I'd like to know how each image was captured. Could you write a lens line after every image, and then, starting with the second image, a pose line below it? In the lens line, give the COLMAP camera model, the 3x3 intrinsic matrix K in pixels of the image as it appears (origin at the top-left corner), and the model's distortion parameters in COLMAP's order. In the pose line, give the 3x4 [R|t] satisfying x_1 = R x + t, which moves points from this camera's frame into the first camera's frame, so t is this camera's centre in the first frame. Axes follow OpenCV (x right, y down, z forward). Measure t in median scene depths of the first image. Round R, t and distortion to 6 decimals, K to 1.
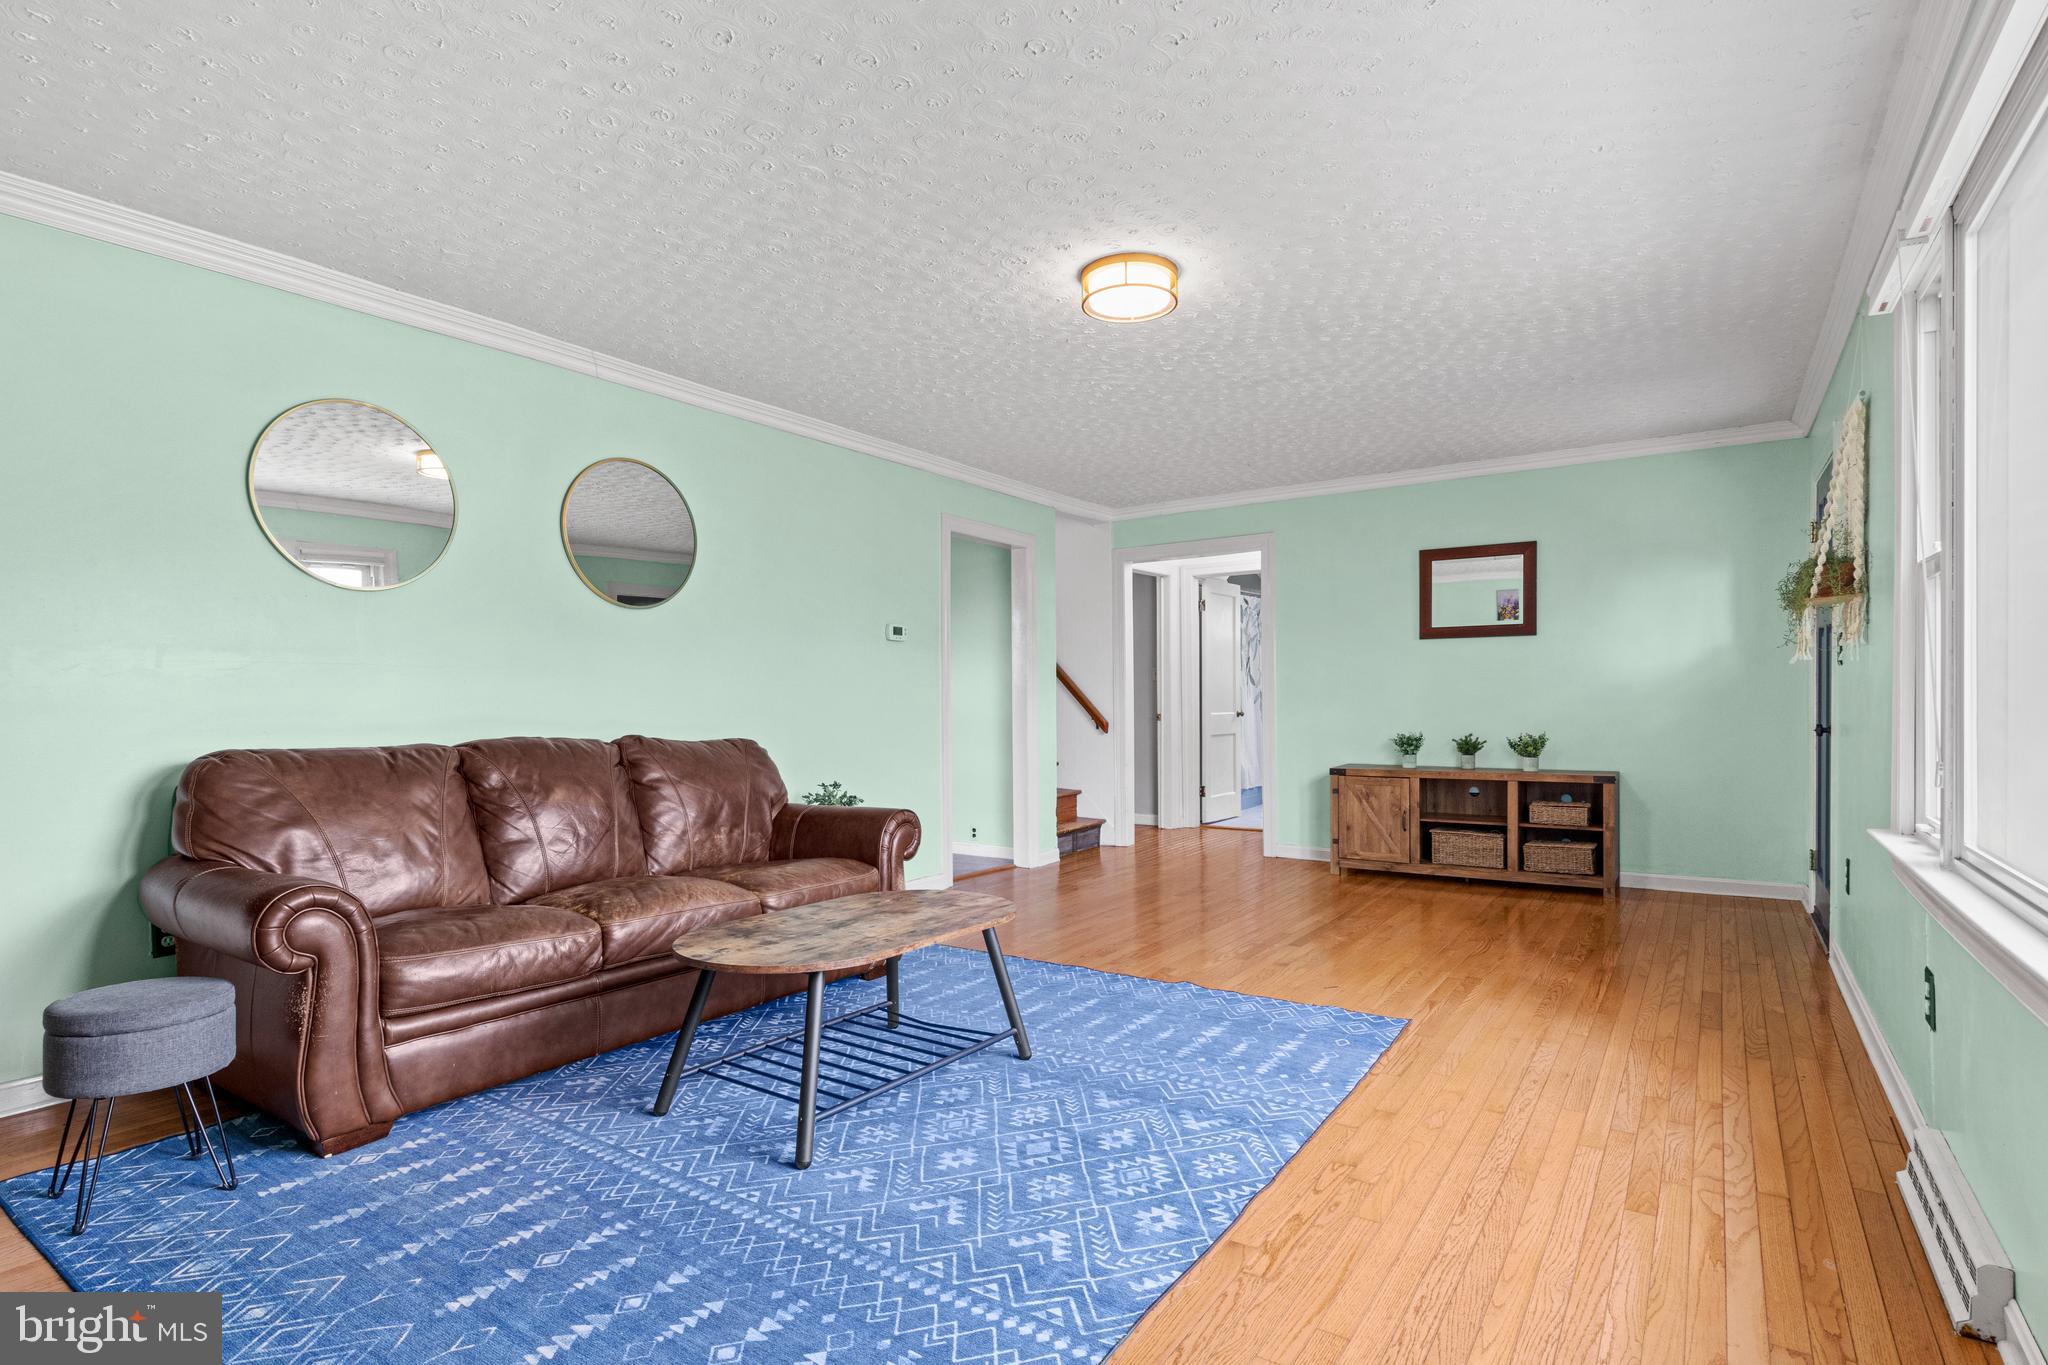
lens RADIAL K [[1017.0, 0, 1036.5], [0, 1017.0, 691.2], [0, 0, 1]] dist [0.004298, -0.001165]
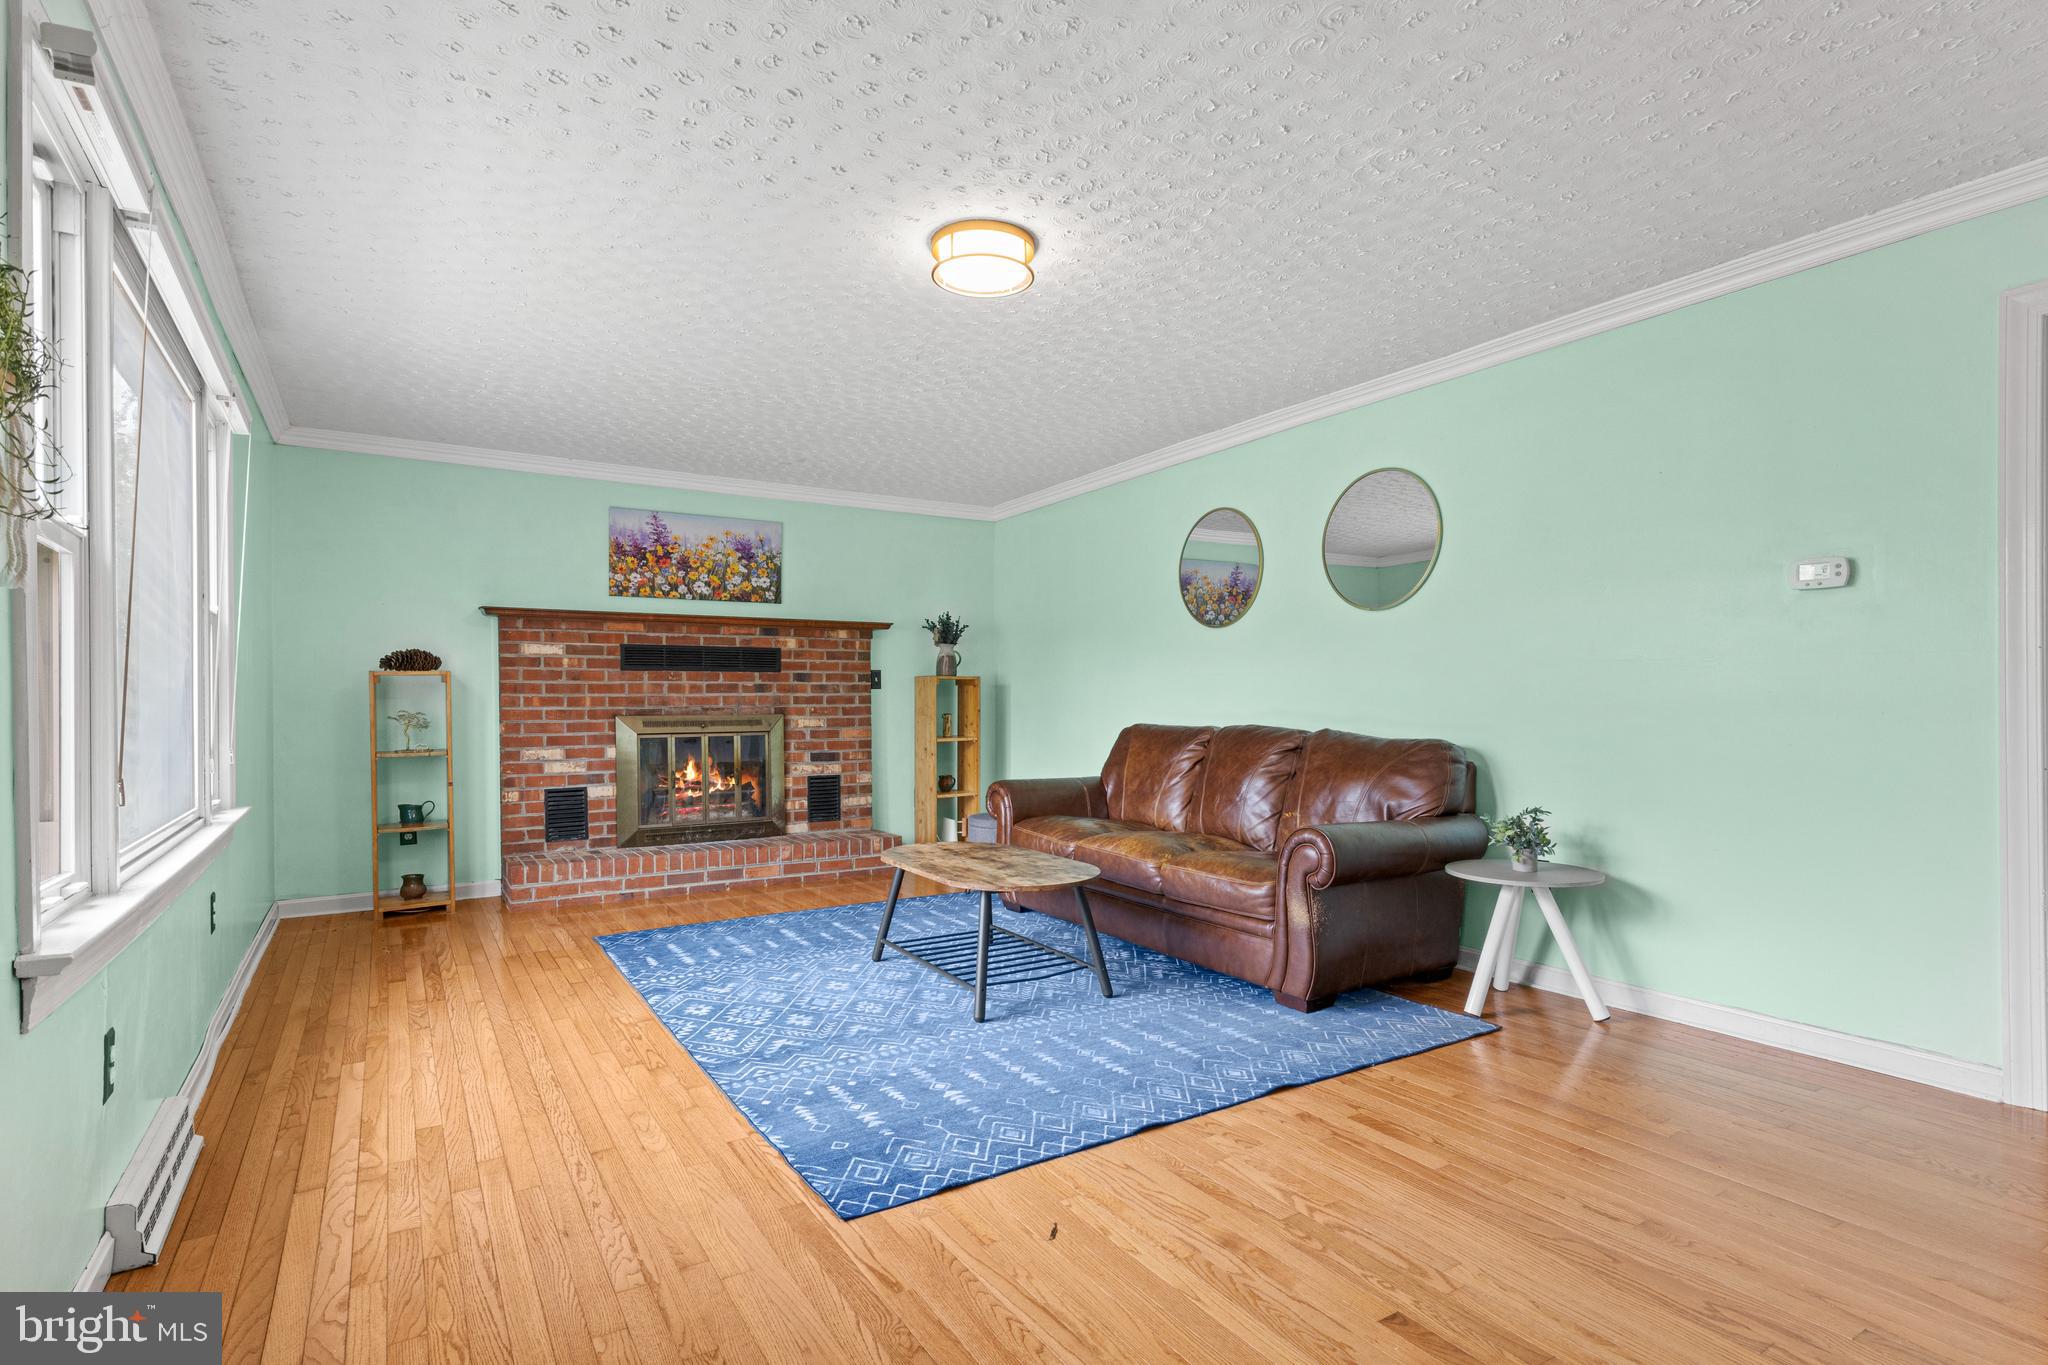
lens RADIAL K [[1017.0, 0, 1036.5], [0, 1017.0, 691.2], [0, 0, 1]] dist [0.004298, -0.001165]
pose [[-0.405101, -0.001939, -0.914270, 1.022751], [0.014719, 0.999854, -0.008643, 0.007787], [0.914153, -0.016958, -0.405014, 1.568135]]
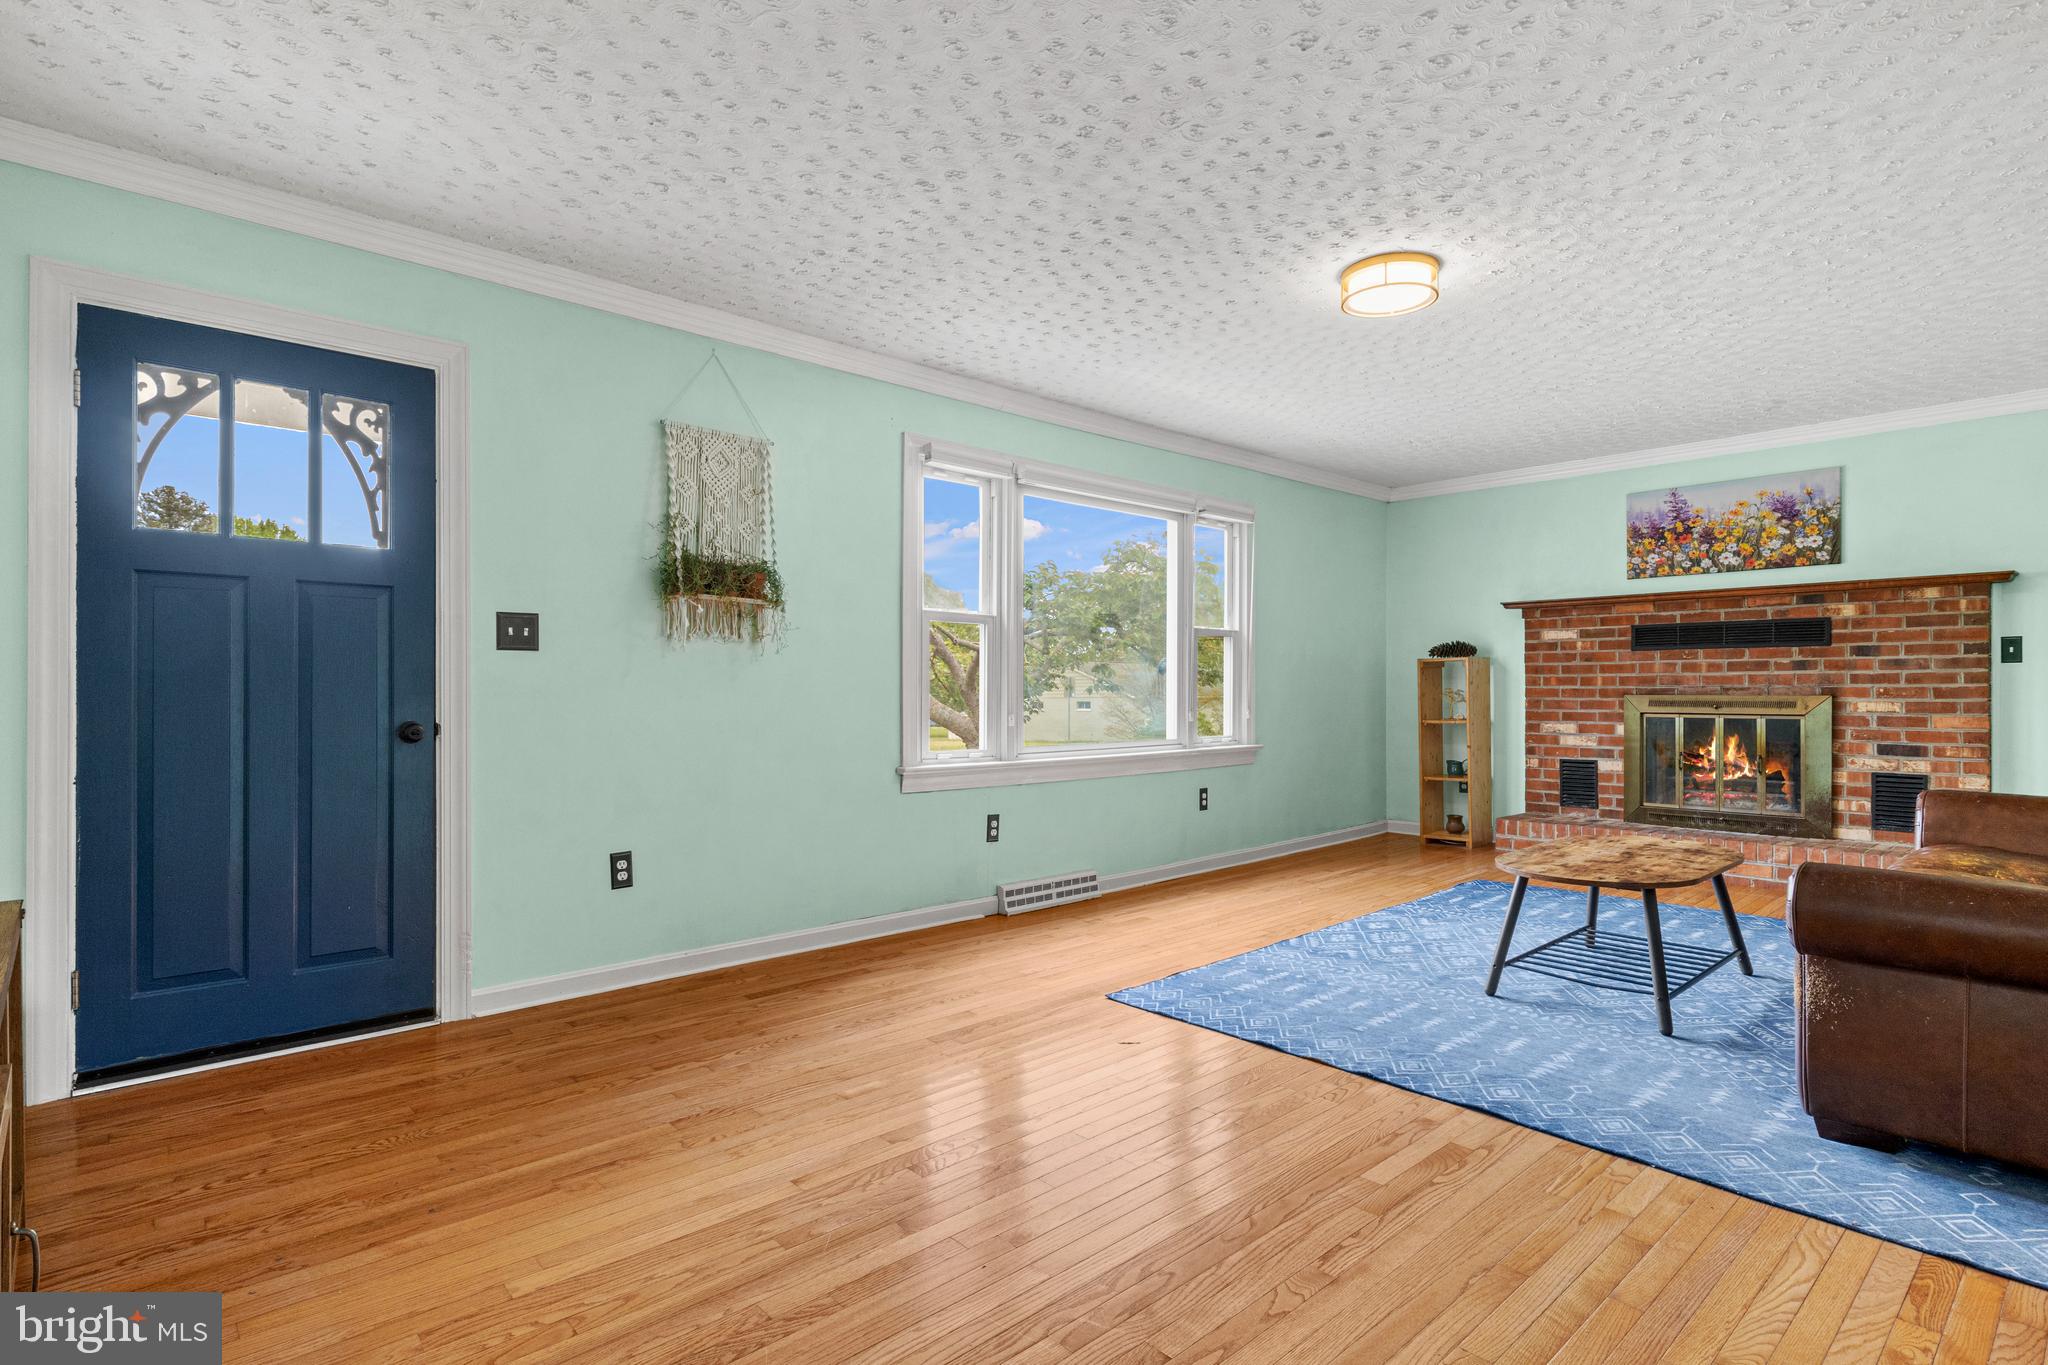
lens RADIAL K [[1021.9, 0, 1024.0], [0, 1021.9, 682.5], [0, 0, 1]] dist [0.010741, -0.000365]
pose [[-0.969740, 0.010183, 0.243929, 0.221007], [0.007238, 0.999890, -0.012968, 0.019800], [-0.244035, -0.010810, -0.969706, 2.330468]]
